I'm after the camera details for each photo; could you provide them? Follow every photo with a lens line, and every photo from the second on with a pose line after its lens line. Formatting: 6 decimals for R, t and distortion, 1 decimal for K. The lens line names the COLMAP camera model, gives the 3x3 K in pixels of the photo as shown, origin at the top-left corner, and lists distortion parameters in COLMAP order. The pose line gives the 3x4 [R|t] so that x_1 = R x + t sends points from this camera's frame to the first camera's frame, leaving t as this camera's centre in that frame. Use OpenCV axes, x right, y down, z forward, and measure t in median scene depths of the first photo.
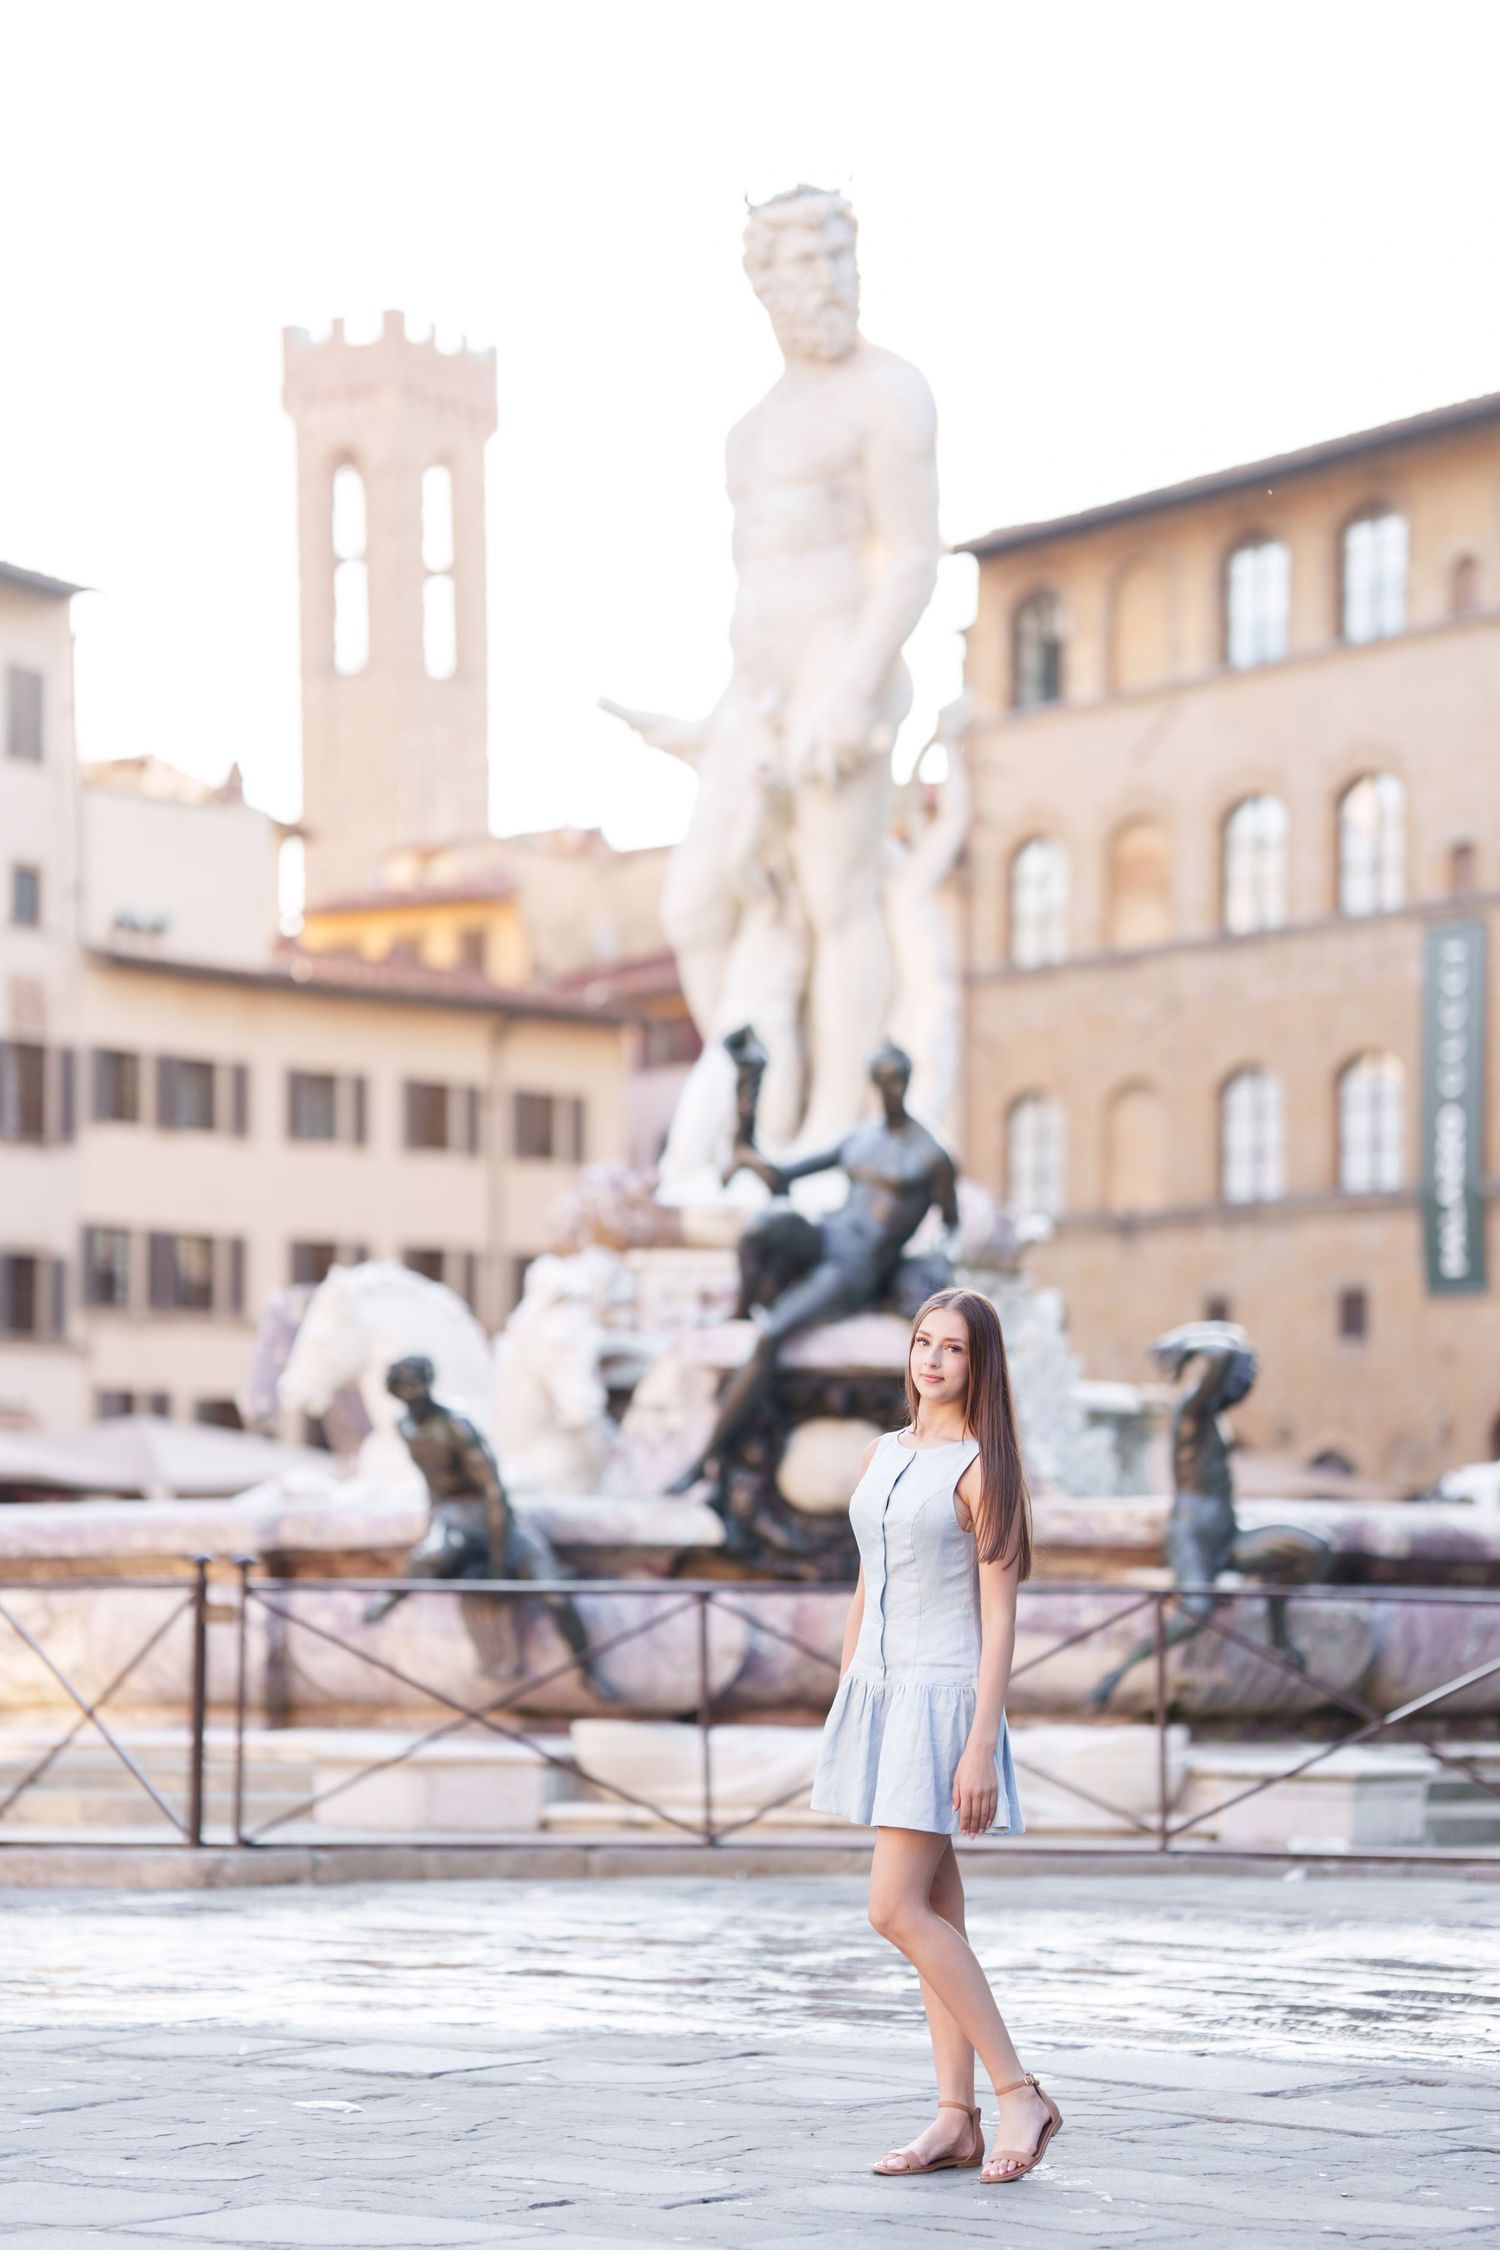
lens RADIAL K [[5314.3, 0, 746.7], [0, 5314.3, 1125.6], [0, 0, 1]] dist [0.646202, 0.333997]
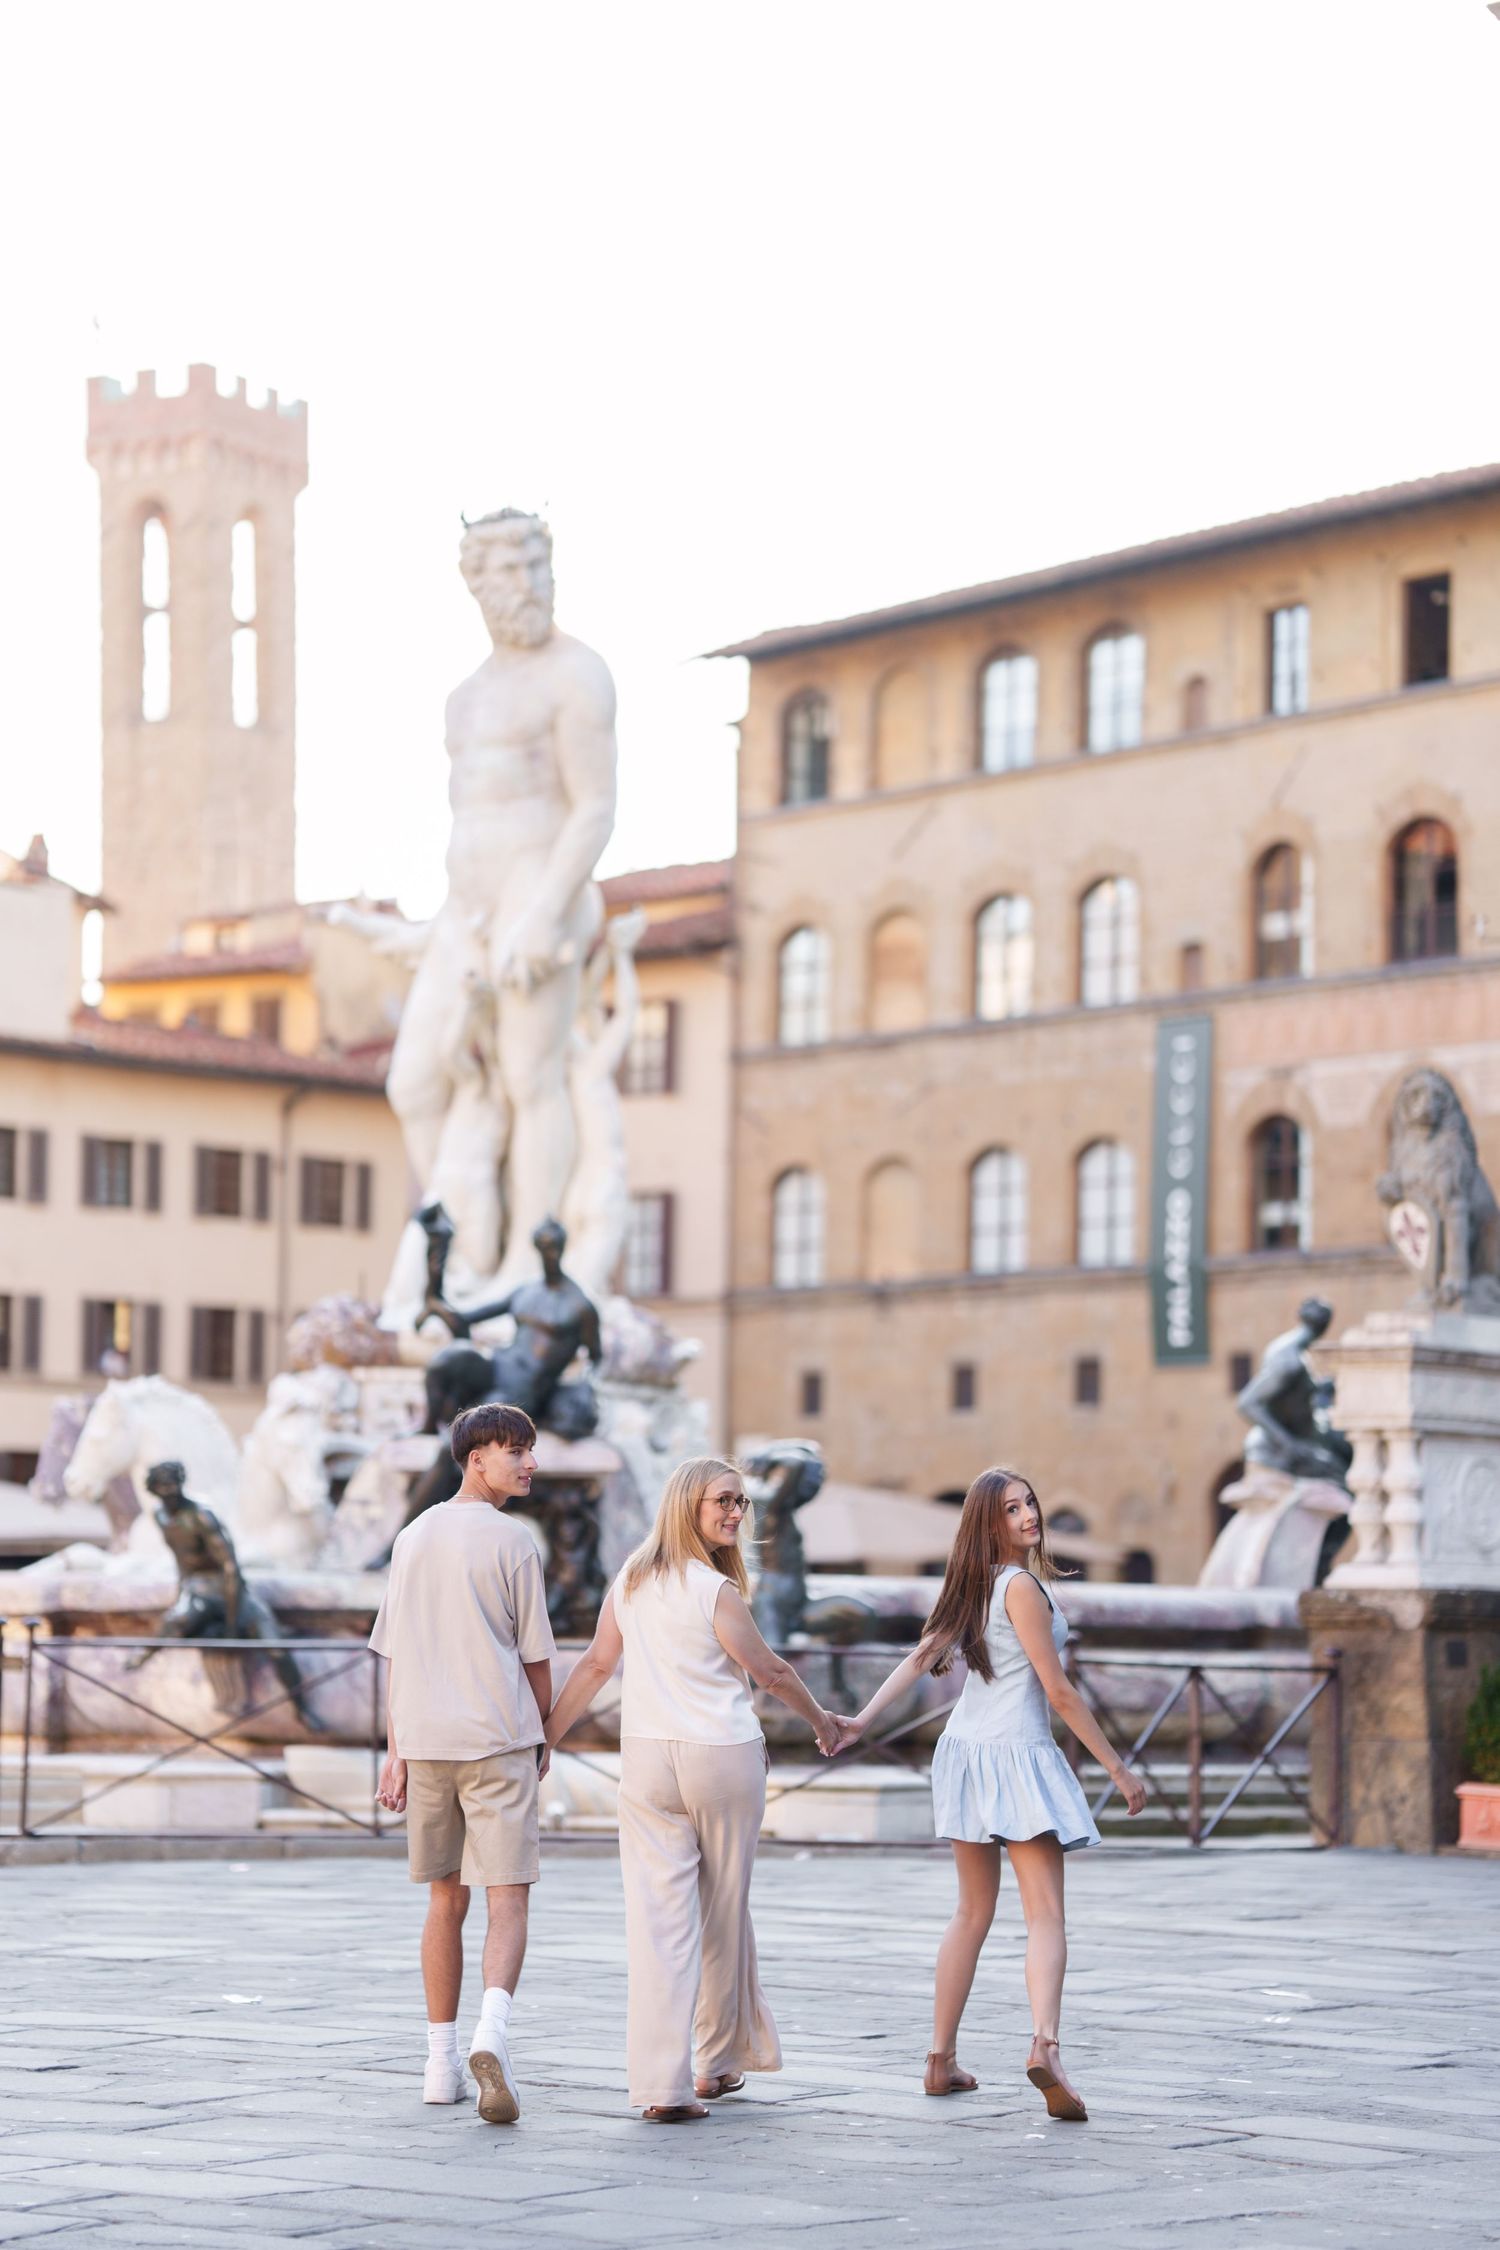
lens RADIAL K [[5465.7, 0, 746.4], [0, 5465.7, 1125.9], [0, 0, 1]] dist [0.659379, 0.505657]
pose [[0.999368, 0.013537, 0.032876, 0.008726], [-0.013359, 0.999895, -0.005613, -0.008809], [-0.032949, 0.005170, 0.999444, -0.091614]]
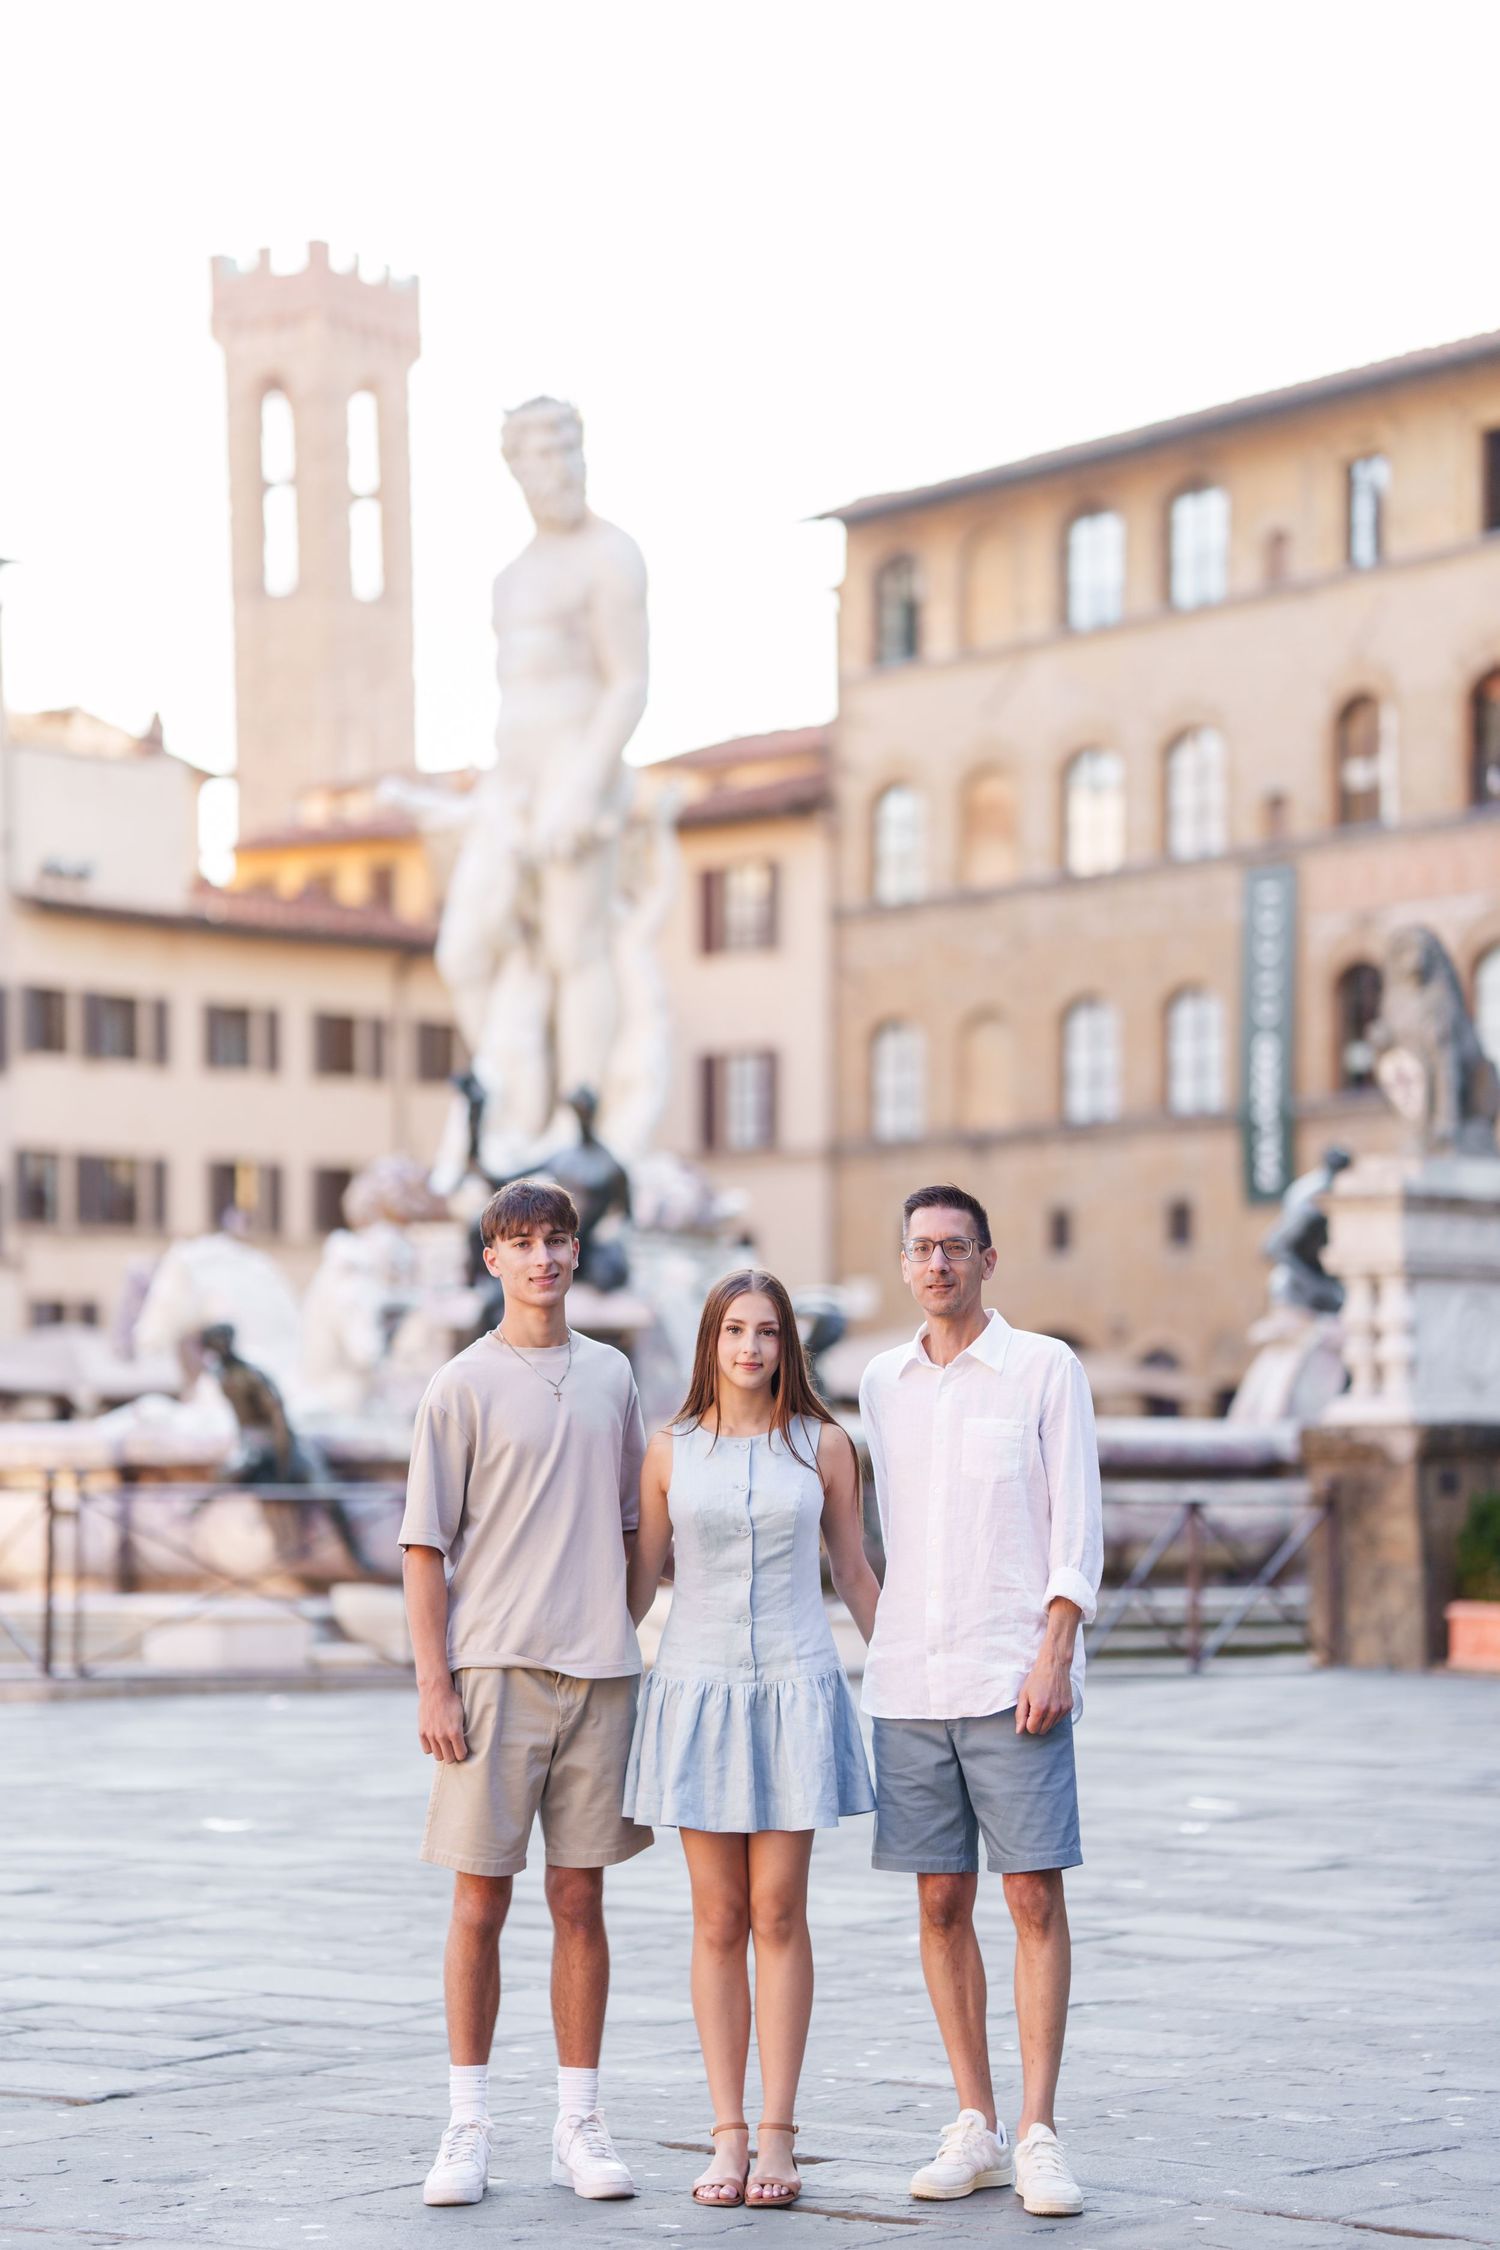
lens RADIAL K [[5341.7, 0, 746.9], [0, 5341.7, 1126.1], [0, 0, 1]] dist [0.676824, 0.497029]
pose [[0.999958, -0.005177, 0.007567, 0.016586], [0.005008, 0.999743, 0.022108, -0.009711], [-0.007680, -0.022070, 0.999727, -0.098804]]
